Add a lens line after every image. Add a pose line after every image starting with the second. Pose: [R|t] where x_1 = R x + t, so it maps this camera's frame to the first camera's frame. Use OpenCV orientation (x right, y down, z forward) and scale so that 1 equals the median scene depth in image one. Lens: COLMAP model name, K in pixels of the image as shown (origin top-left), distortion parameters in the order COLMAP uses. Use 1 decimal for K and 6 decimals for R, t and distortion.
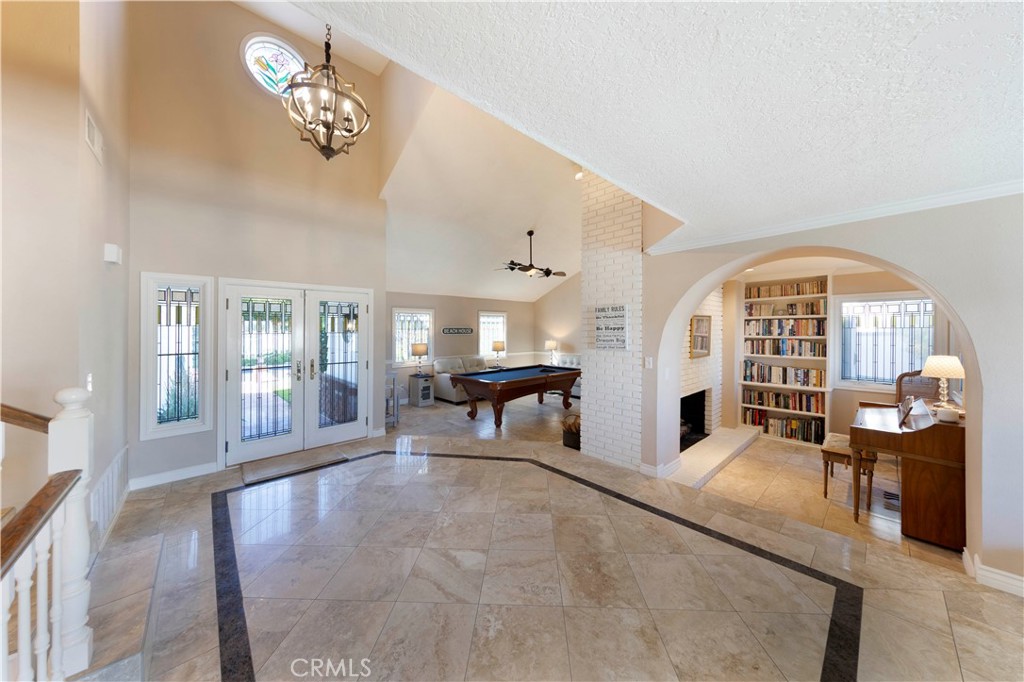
lens RADIAL K [[341.1, 0, 513.8], [0, 341.1, 335.9], [0, 0, 1]] dist [0.000422, 0.000029]
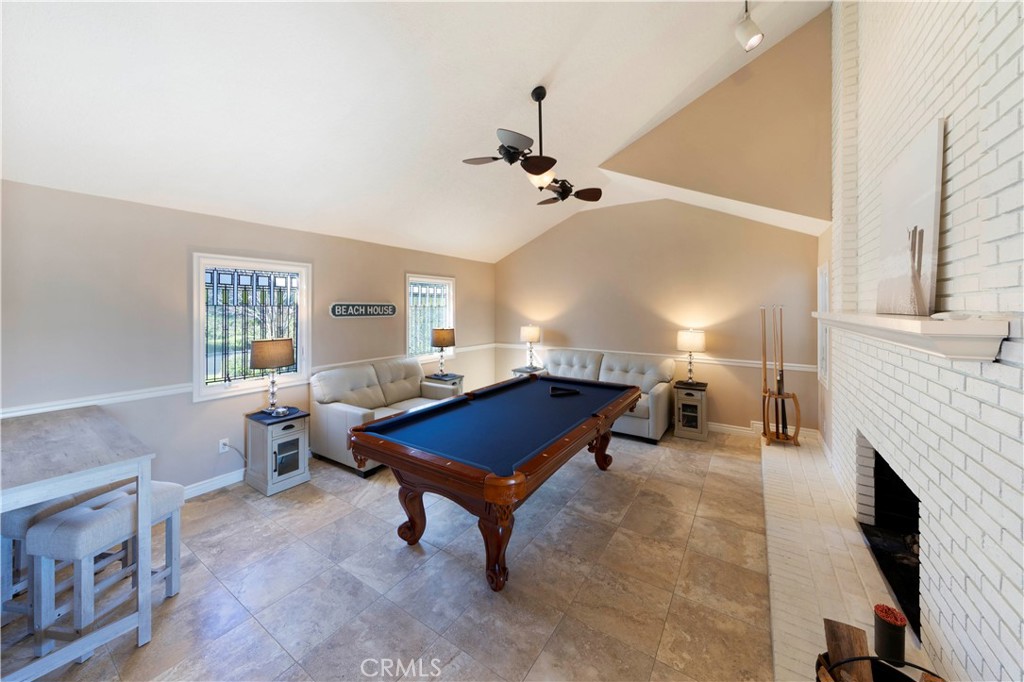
lens RADIAL K [[364.2, 0, 509.9], [0, 364.2, 311.9], [0, 0, 1]] dist [0.000346, 0.000035]
pose [[0.973656, -0.000048, 0.228023, -0.108155], [0.002283, 0.999952, -0.009540, -0.008517], [-0.228011, 0.009810, 0.973609, 0.583082]]
